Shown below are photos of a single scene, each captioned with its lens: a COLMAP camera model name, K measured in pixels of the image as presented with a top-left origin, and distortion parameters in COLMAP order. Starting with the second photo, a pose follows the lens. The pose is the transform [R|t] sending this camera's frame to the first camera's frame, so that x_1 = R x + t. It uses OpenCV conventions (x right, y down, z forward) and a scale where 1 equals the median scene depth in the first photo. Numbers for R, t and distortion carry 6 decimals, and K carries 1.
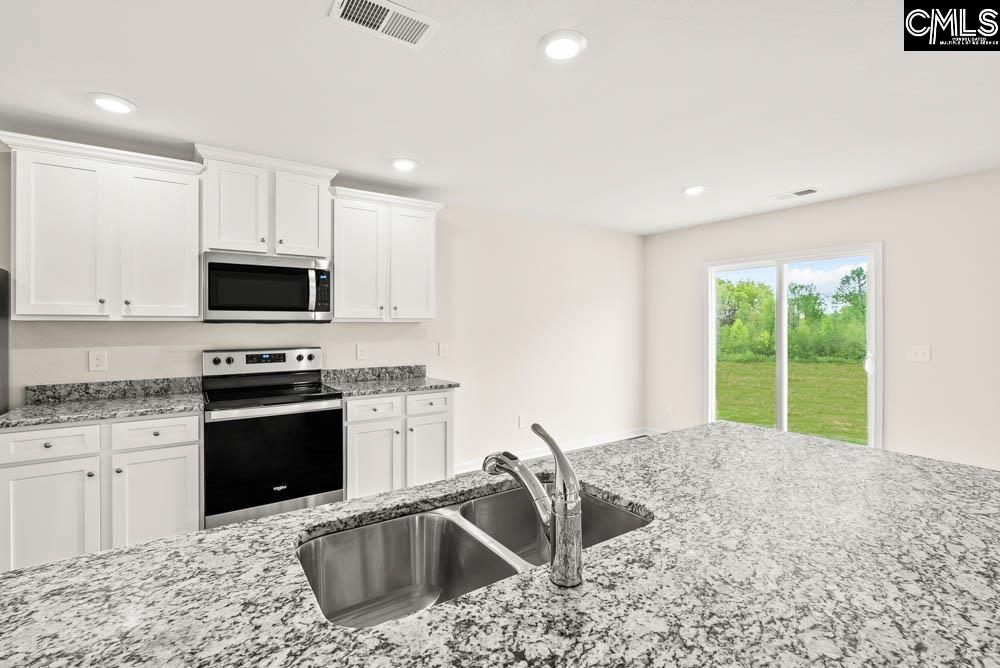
lens RADIAL K [[458.3, 0, 499.8], [0, 458.3, 326.6], [0, 0, 1]] dist [0.000689, 0.001151]
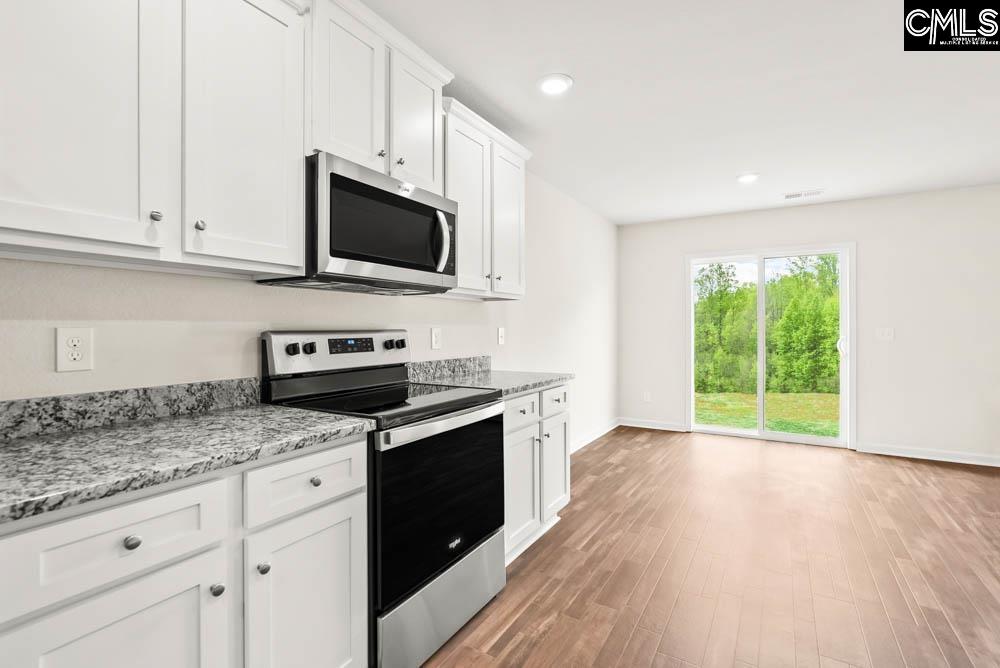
lens RADIAL K [[458.3, 0, 501.2], [0, 458.3, 328.8], [0, 0, 1]] dist [0.000689, 0.001151]
pose [[0.908831, -0.002222, 0.417158, -0.615877], [0.003975, 0.999987, -0.003333, 0.051800], [-0.417145, 0.004687, 0.908828, 0.355327]]
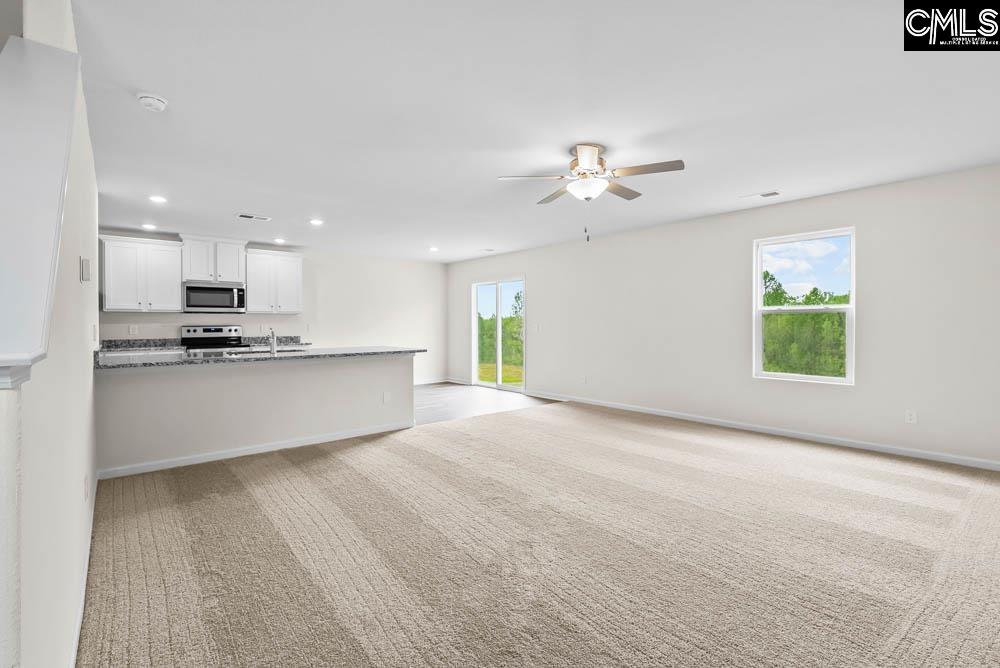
lens RADIAL K [[458.3, 0, 504.1], [0, 458.3, 328.7], [0, 0, 1]] dist [0.000689, 0.001151]
pose [[0.994575, -0.004161, 0.103940, 0.628947], [0.003493, 0.999972, 0.006610, 0.055175], [-0.103964, -0.006211, 0.994562, -1.289127]]
